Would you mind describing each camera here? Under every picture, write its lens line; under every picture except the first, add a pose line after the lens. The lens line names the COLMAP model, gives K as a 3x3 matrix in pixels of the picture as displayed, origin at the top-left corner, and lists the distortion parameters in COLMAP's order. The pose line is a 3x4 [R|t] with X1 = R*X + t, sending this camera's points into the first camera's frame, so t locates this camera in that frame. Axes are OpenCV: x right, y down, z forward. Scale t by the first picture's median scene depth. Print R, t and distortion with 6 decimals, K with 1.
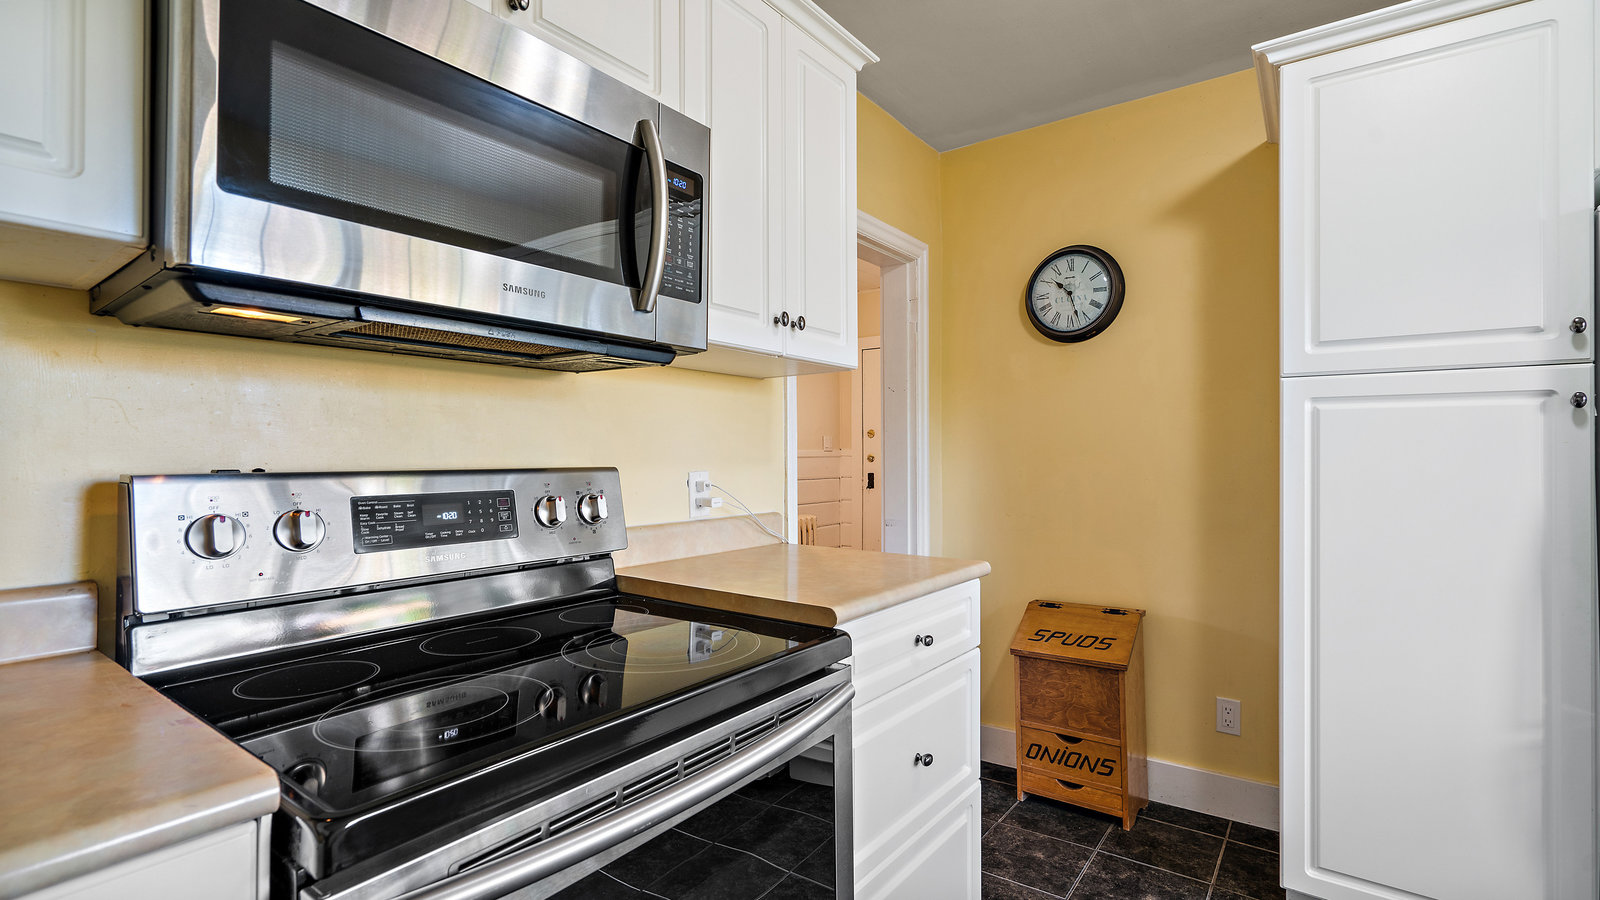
lens RADIAL K [[741.4, 0, 800.0], [0, 741.4, 450.0], [0, 0, 1]] dist [-0.002671, -0.000117]
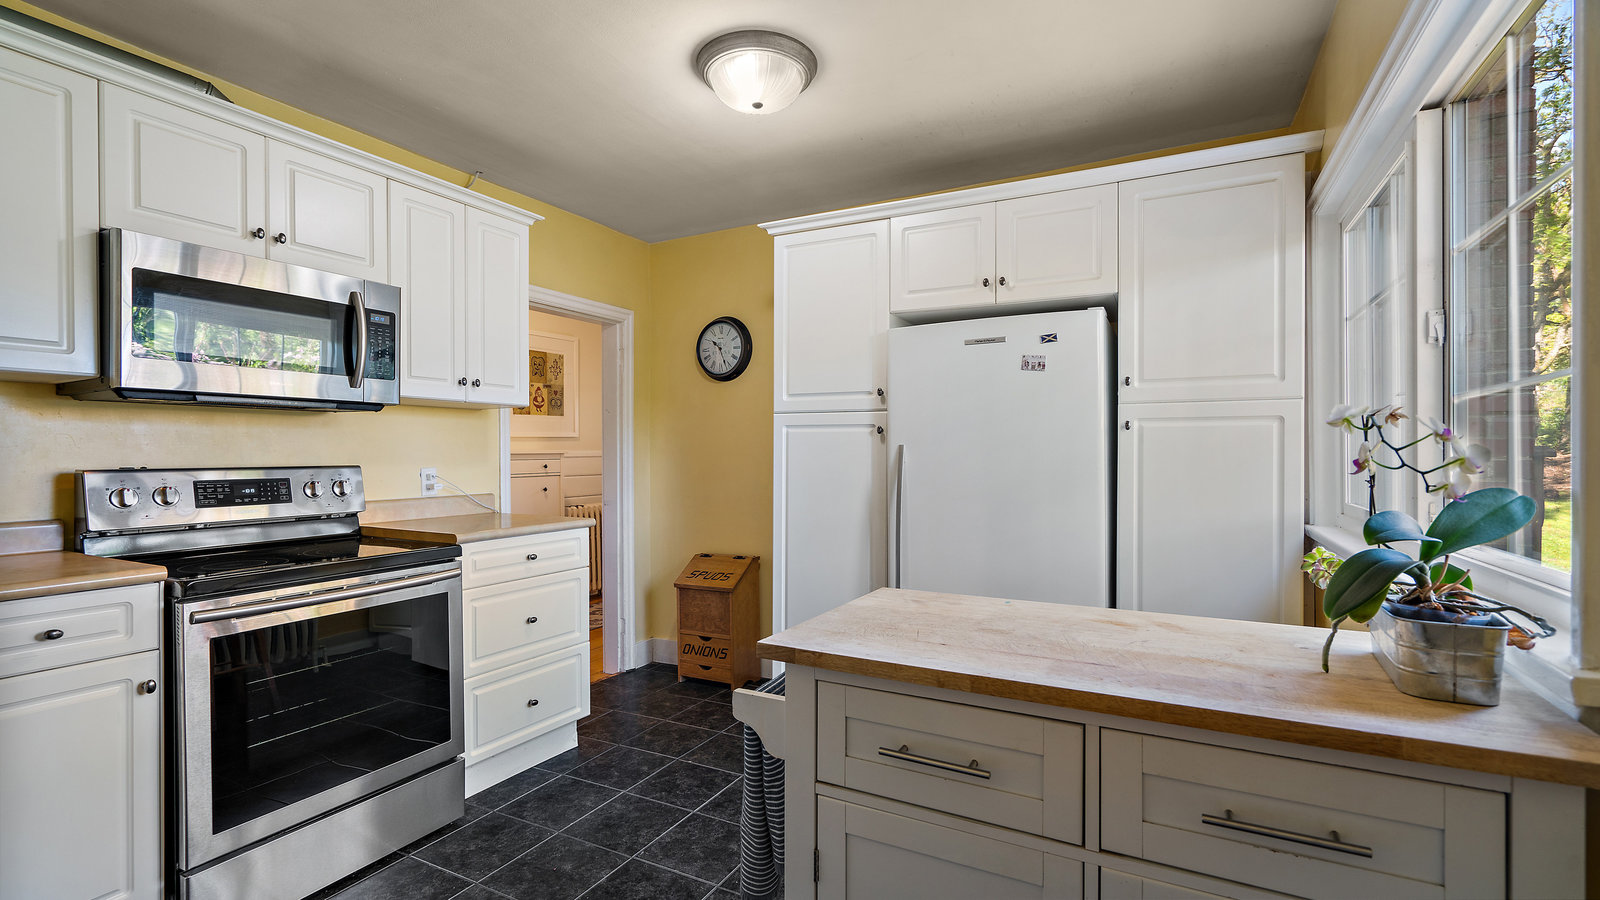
lens RADIAL K [[734.6, 0, 799.0], [0, 734.6, 458.1], [0, 0, 1]] dist [-0.014444, 0.013648]
pose [[0.989664, -0.002361, 0.143385, 0.565539], [0.000227, 0.999889, 0.014895, -0.021620], [-0.143404, -0.014708, 0.989555, -0.923293]]
